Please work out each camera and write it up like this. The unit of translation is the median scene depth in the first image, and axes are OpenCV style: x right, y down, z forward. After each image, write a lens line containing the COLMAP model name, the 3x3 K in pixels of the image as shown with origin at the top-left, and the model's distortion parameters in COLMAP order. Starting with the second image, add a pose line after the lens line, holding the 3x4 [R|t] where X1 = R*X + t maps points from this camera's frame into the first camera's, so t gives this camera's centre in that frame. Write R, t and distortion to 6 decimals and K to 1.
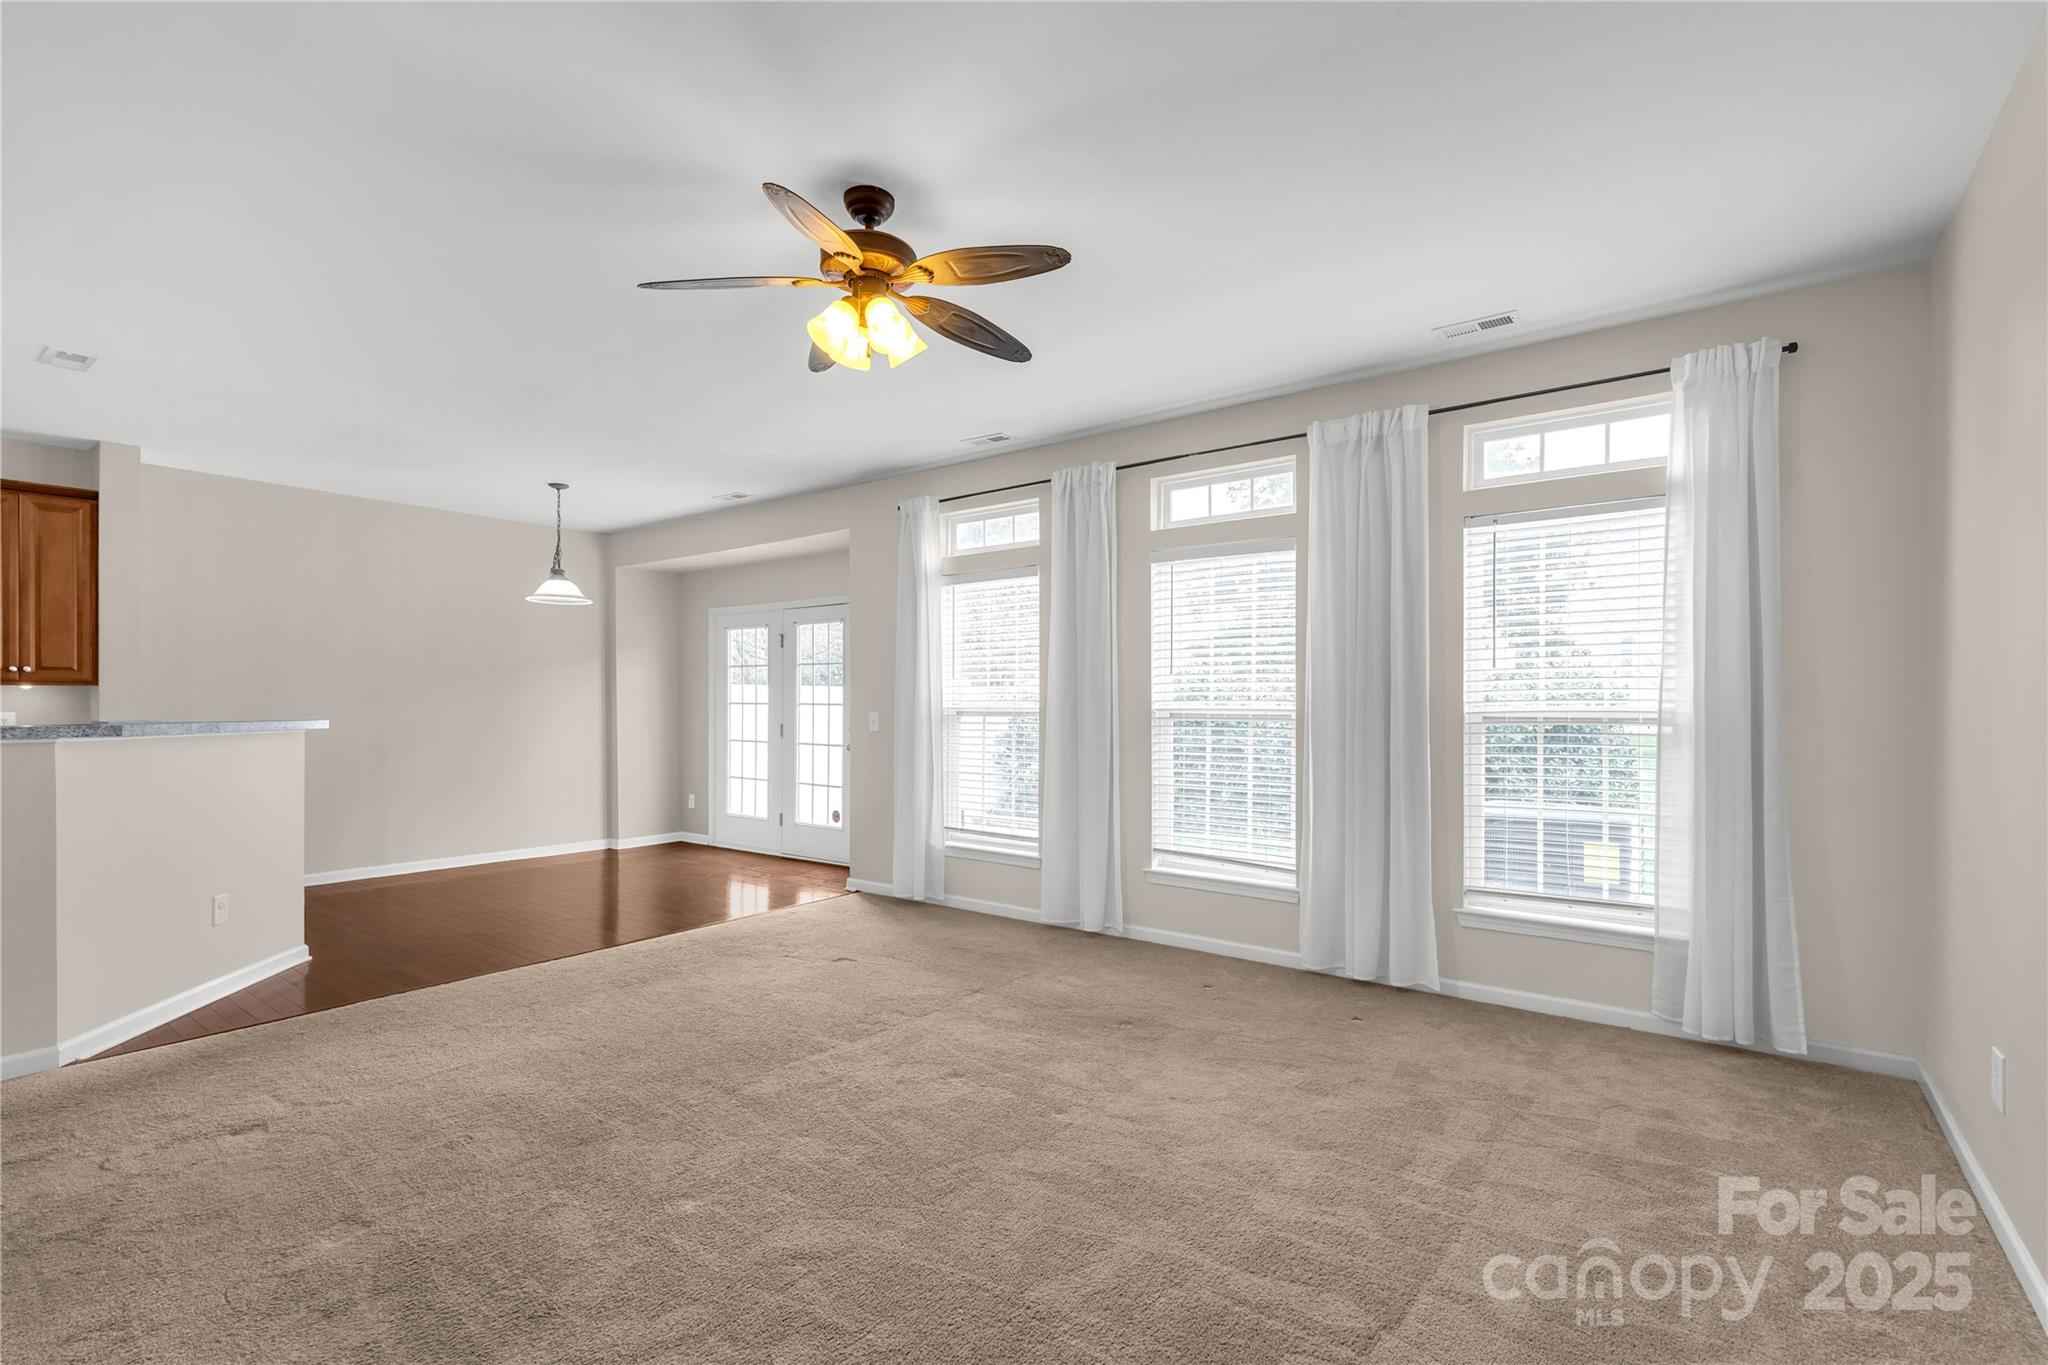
lens RADIAL K [[920.3, 0, 1031.9], [0, 920.3, 680.4], [0, 0, 1]] dist [0.001887, -0.000070]
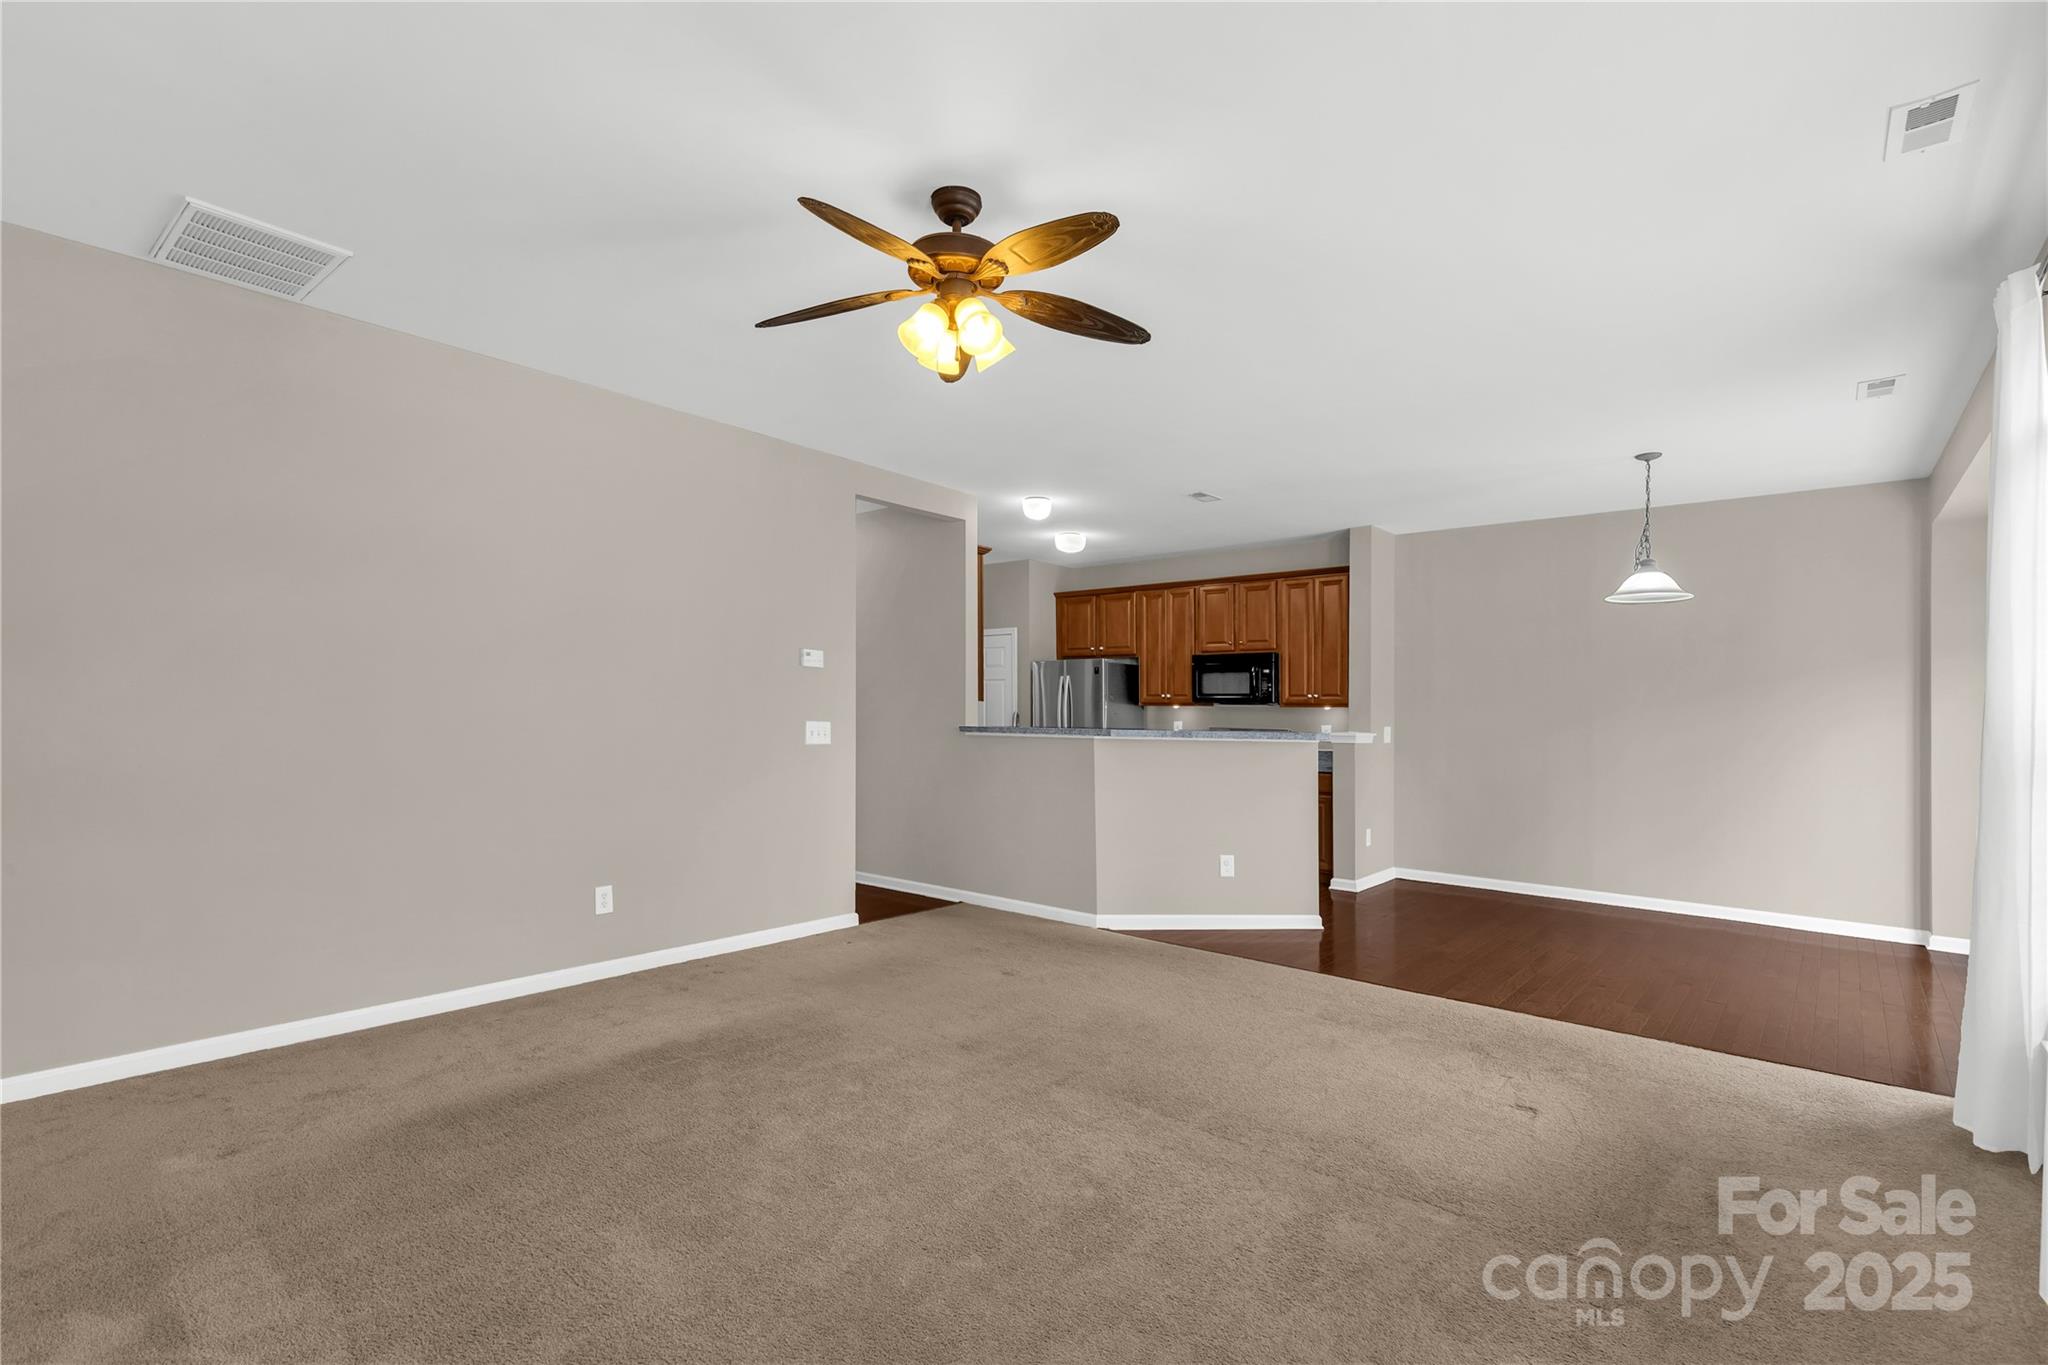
lens RADIAL K [[914.9, 0, 943.3], [0, 914.9, 698.7], [0, 0, 1]] dist [0.001371, 0.000336]
pose [[-0.105140, -0.016529, -0.994320, 0.418167], [0.013323, 0.999749, -0.018028, 0.010346], [0.994368, -0.015143, -0.104894, 0.550667]]
